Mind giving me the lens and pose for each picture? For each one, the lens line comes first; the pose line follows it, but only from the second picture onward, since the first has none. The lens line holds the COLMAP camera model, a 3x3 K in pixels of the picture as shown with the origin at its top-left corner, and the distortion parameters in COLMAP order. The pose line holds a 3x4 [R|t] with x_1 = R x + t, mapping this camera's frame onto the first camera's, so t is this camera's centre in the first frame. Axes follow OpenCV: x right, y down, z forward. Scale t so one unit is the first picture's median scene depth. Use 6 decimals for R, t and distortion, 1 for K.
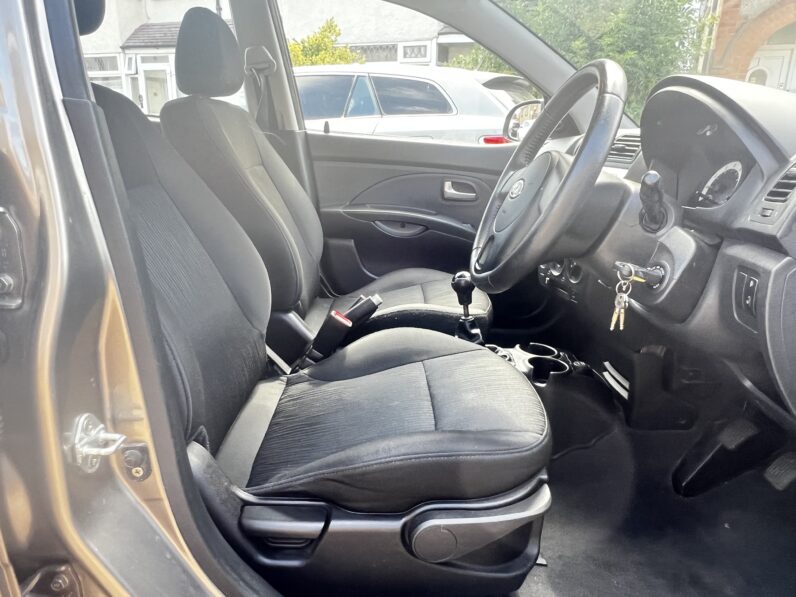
lens RADIAL K [[570.2, 0, 395.0], [0, 570.2, 296.5], [0, 0, 1]] dist [0.001648, 0.003363]
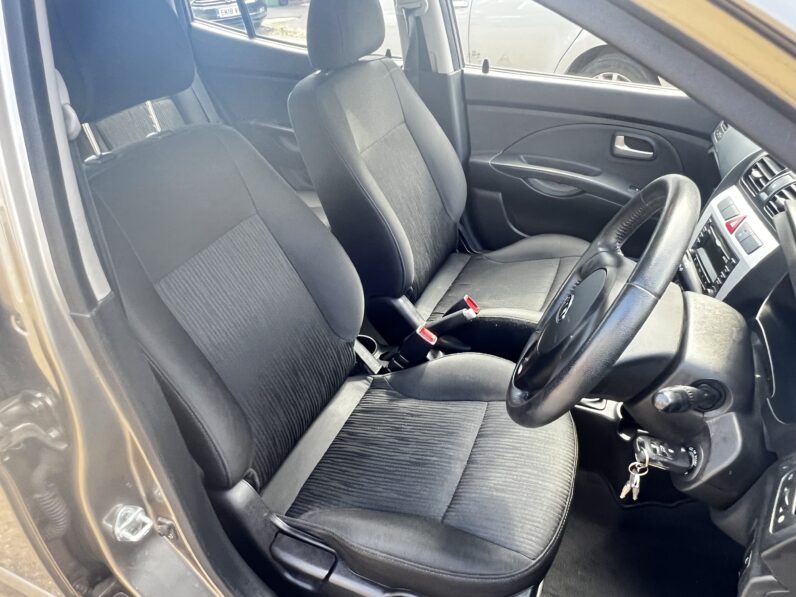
lens RADIAL K [[570.2, 0, 395.0], [0, 570.2, 304.4], [0, 0, 1]] dist [0.001648, 0.003363]
pose [[0.916045, 0.180151, -0.358340, 0.215164], [-0.061549, 0.946006, 0.318252, -0.341822], [0.396326, -0.269478, 0.877672, 0.090064]]
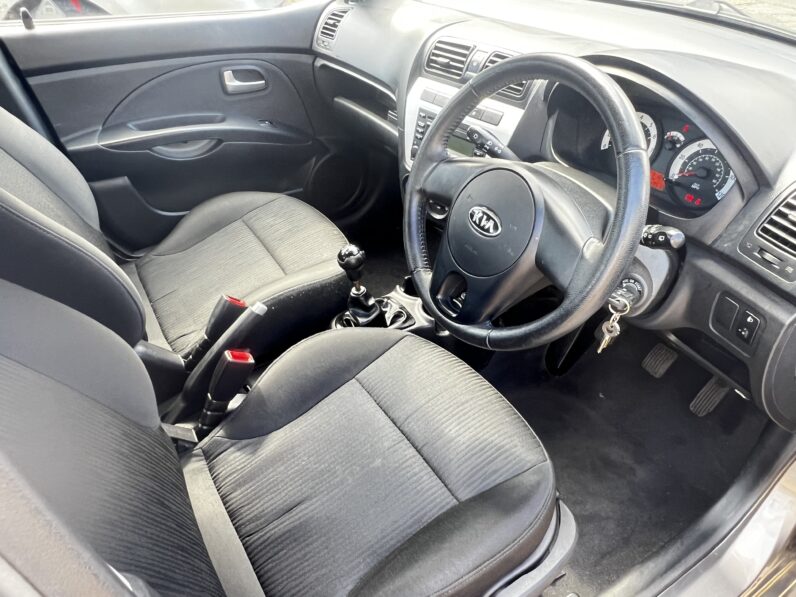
lens RADIAL K [[570.2, 0, 399.4], [0, 570.2, 305.3], [0, 0, 1]] dist [0.001648, 0.003363]
pose [[0.850373, -0.341075, 0.400666, -0.203297], [0.155311, 0.890237, 0.428201, -0.341798], [-0.502737, -0.301903, 0.810006, 0.258689]]
